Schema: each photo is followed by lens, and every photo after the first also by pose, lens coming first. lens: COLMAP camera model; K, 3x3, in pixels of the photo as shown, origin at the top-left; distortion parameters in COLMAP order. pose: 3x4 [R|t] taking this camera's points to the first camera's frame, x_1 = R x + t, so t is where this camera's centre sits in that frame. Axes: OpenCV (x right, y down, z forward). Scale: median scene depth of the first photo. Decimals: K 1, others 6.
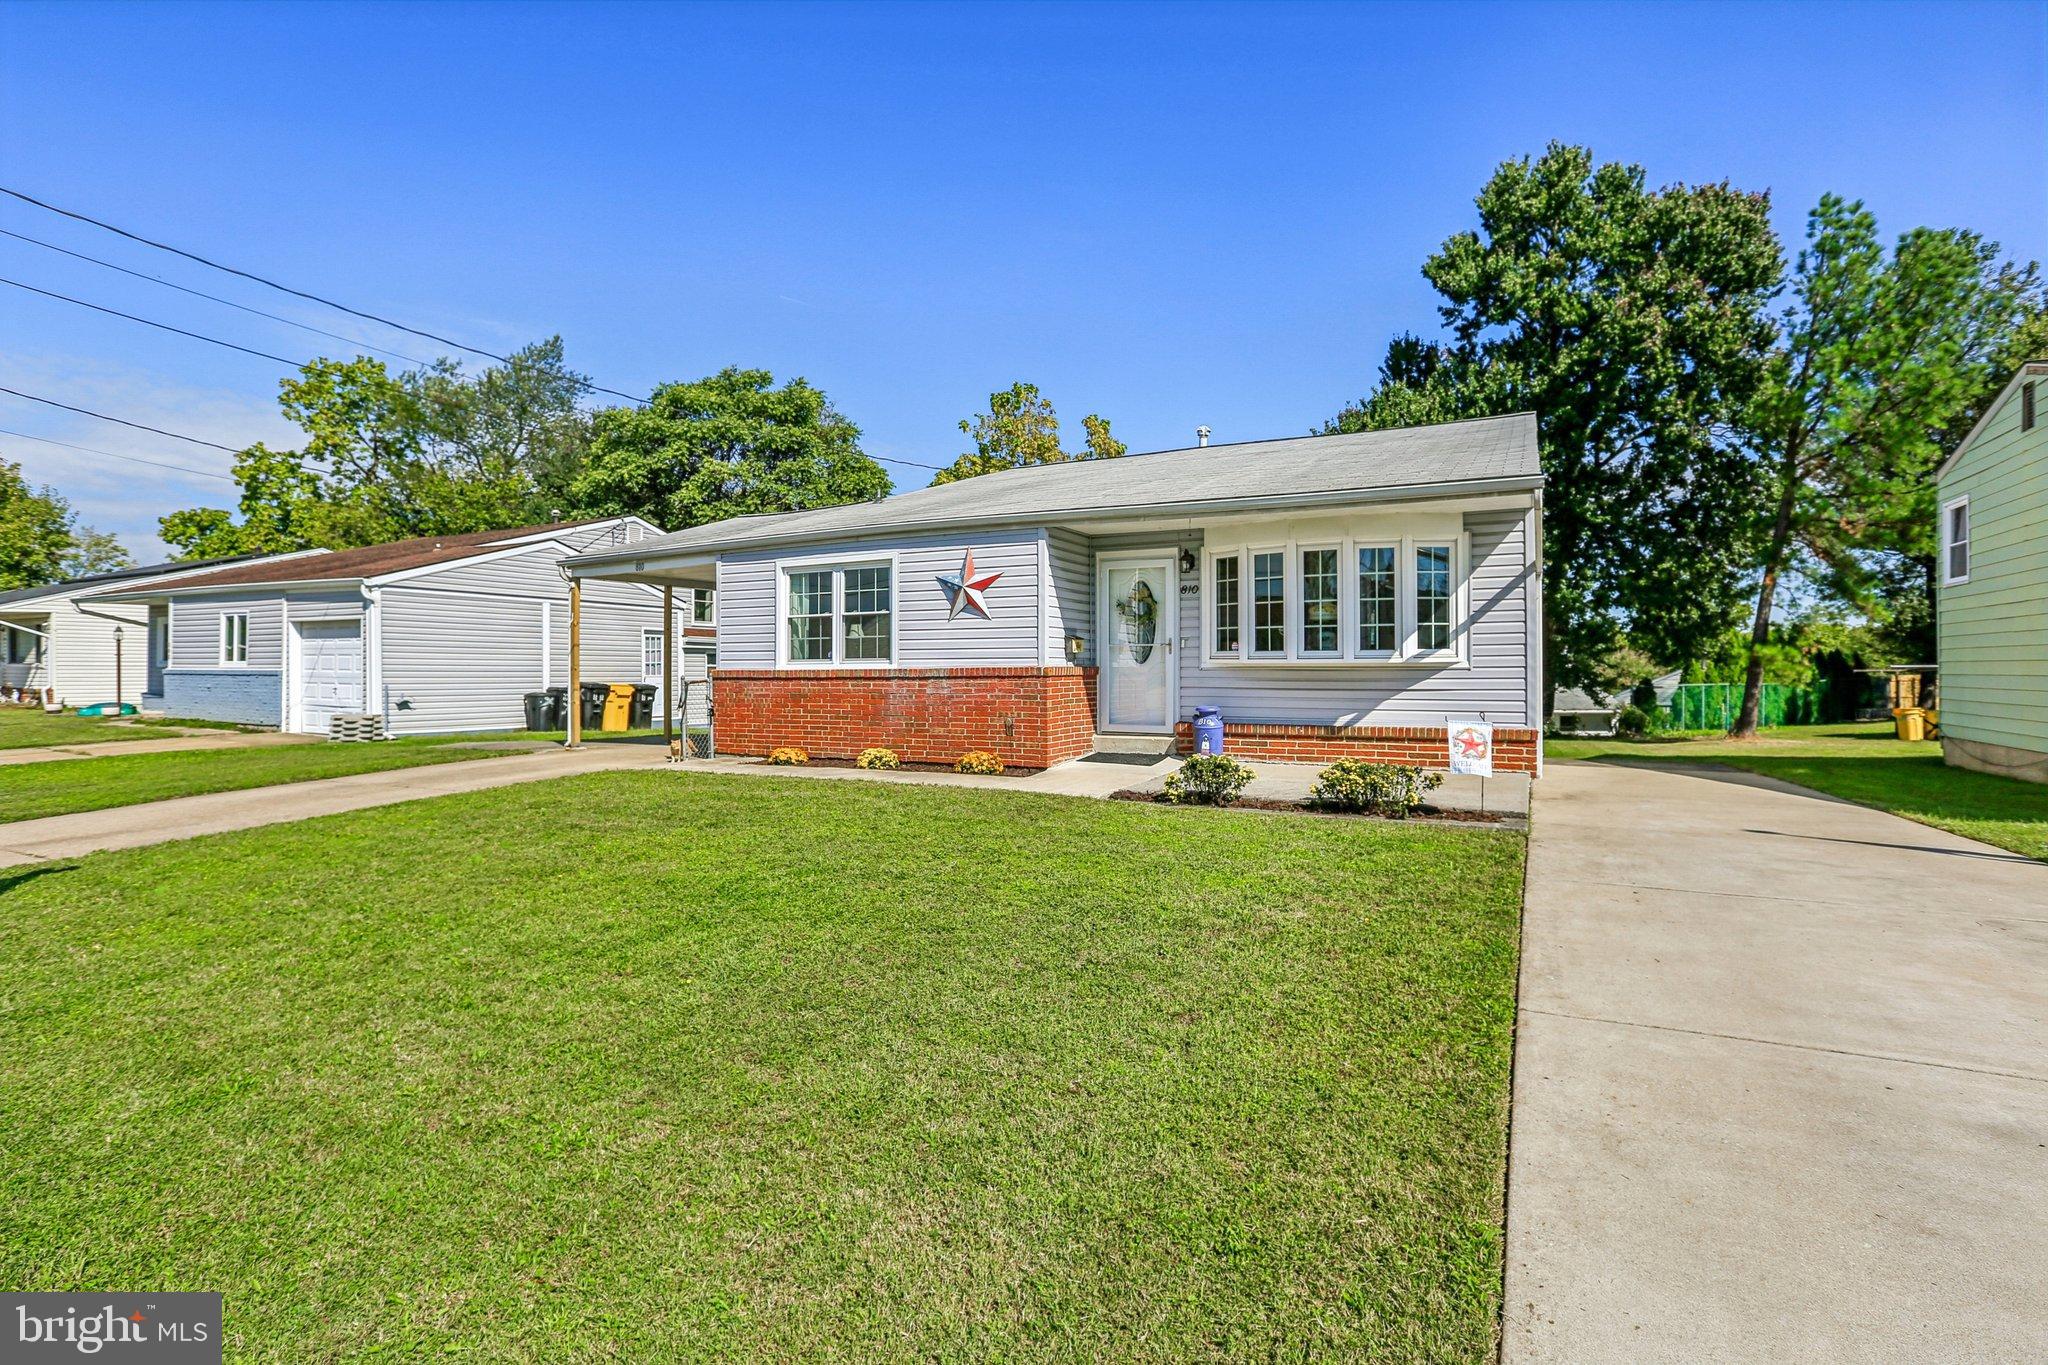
lens RADIAL K [[1000.6, 0, 1044.2], [0, 1000.6, 684.4], [0, 0, 1]] dist [-0.039575, 0.015425]
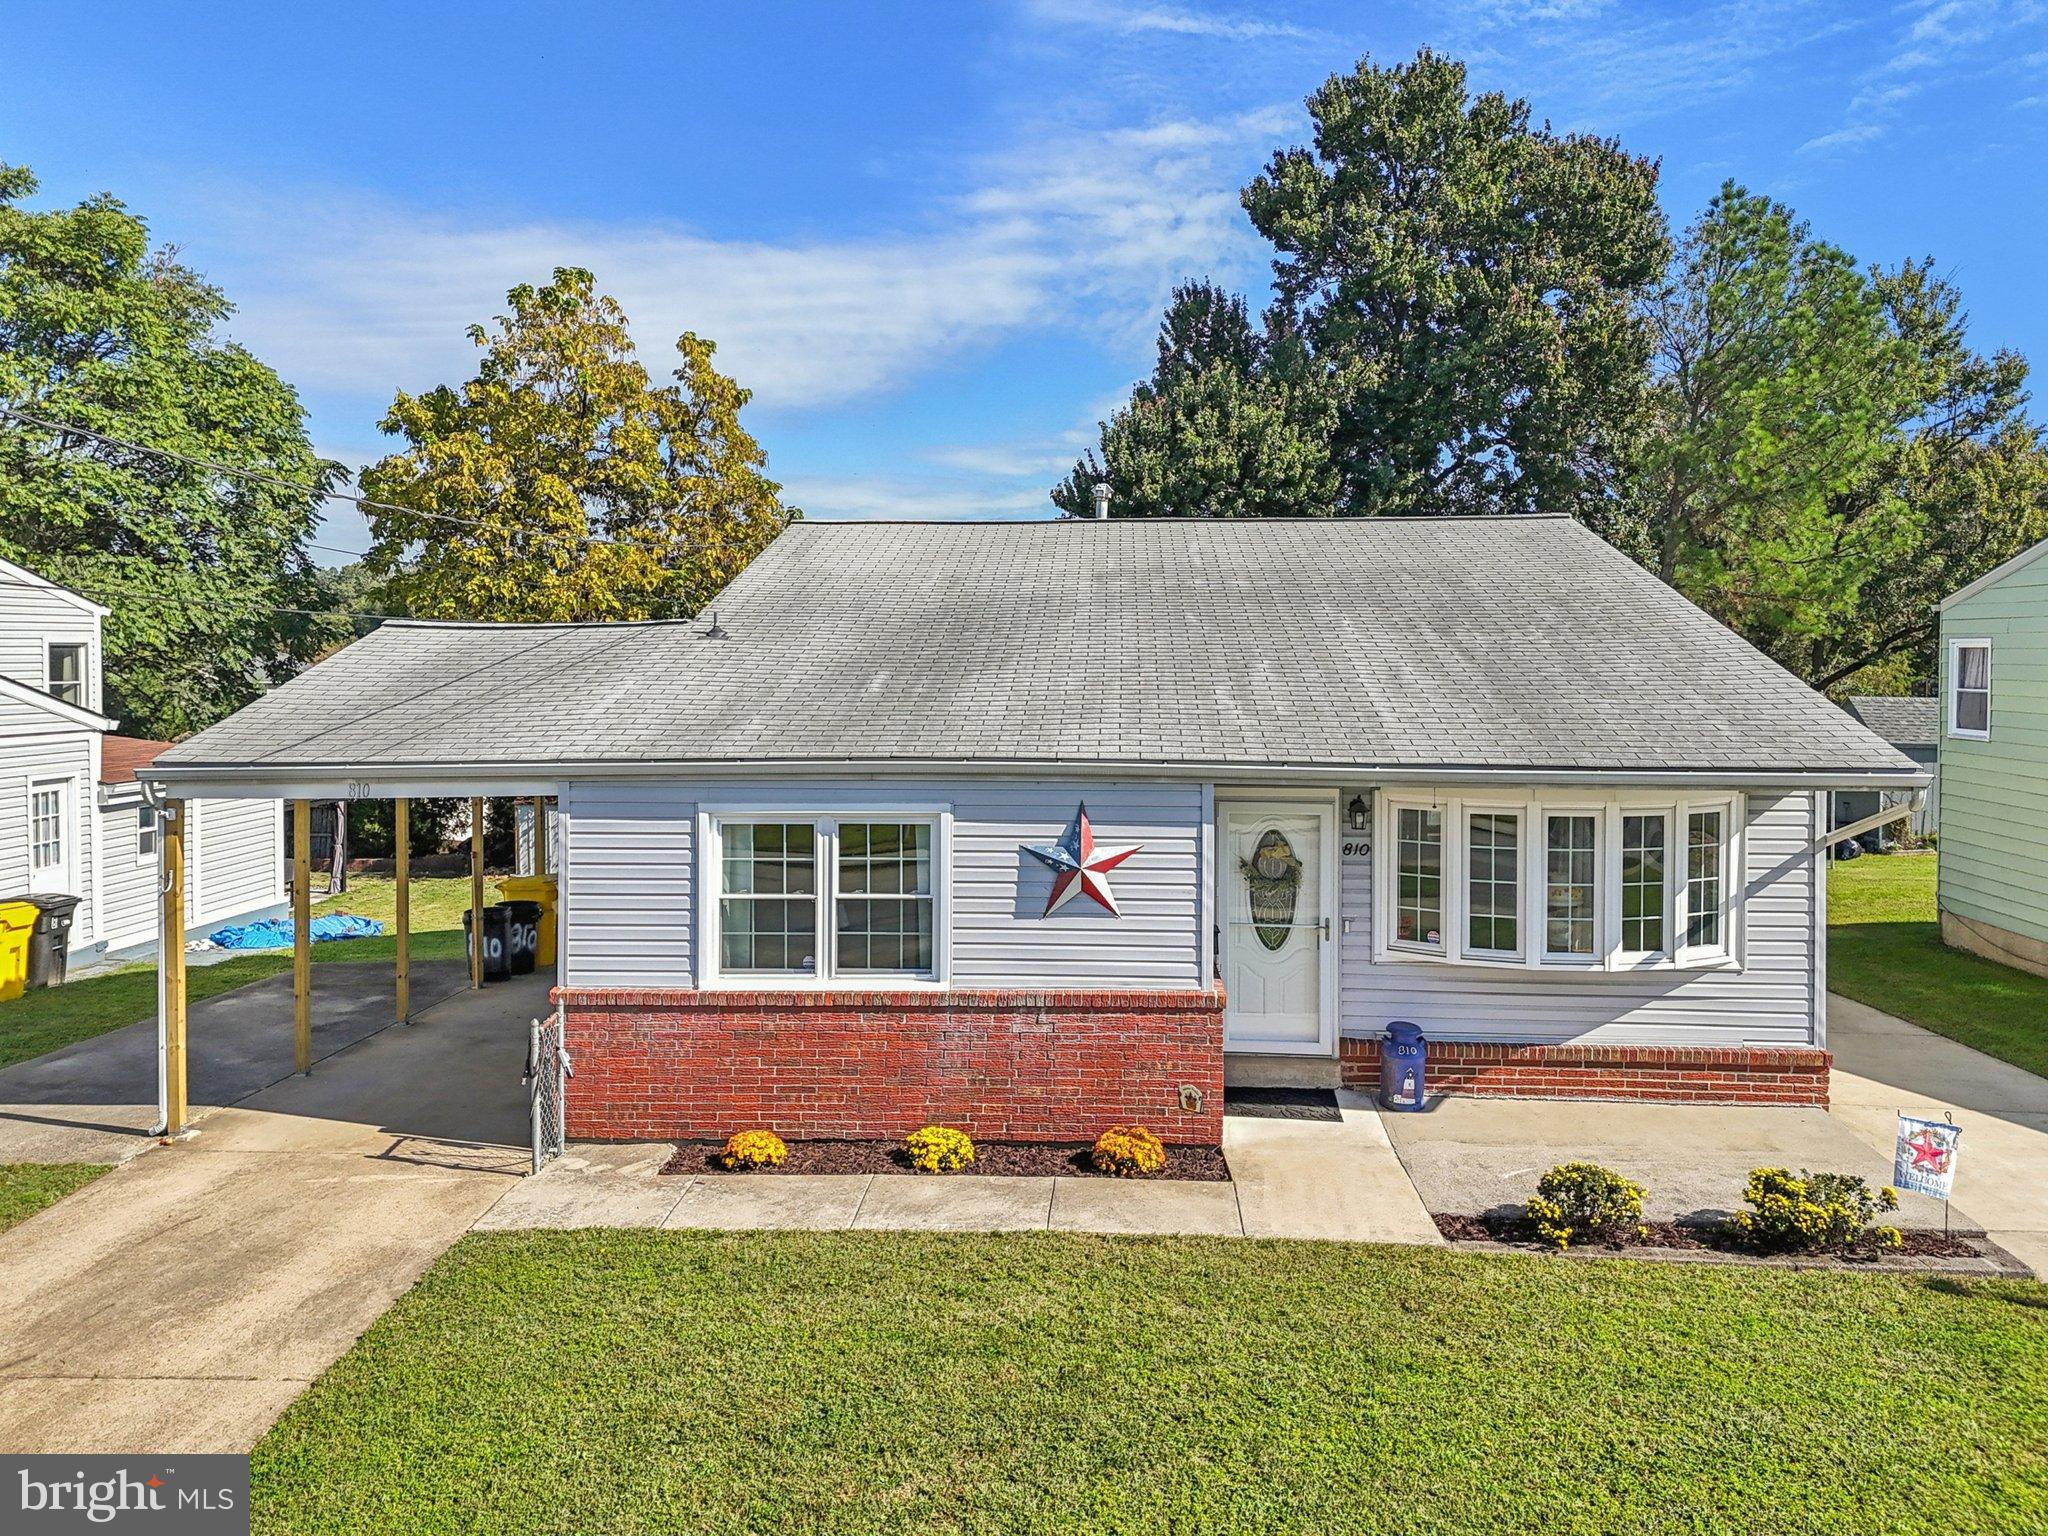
lens RADIAL K [[1539.2, 0, 1059.8], [0, 1539.2, 721.0], [0, 0, 1]] dist [0.083208, -0.074198]
pose [[0.911123, -0.011384, 0.411977, -0.290748], [-0.002969, 0.999411, 0.034183, -0.131608], [-0.412124, -0.032368, 0.910553, 0.062389]]
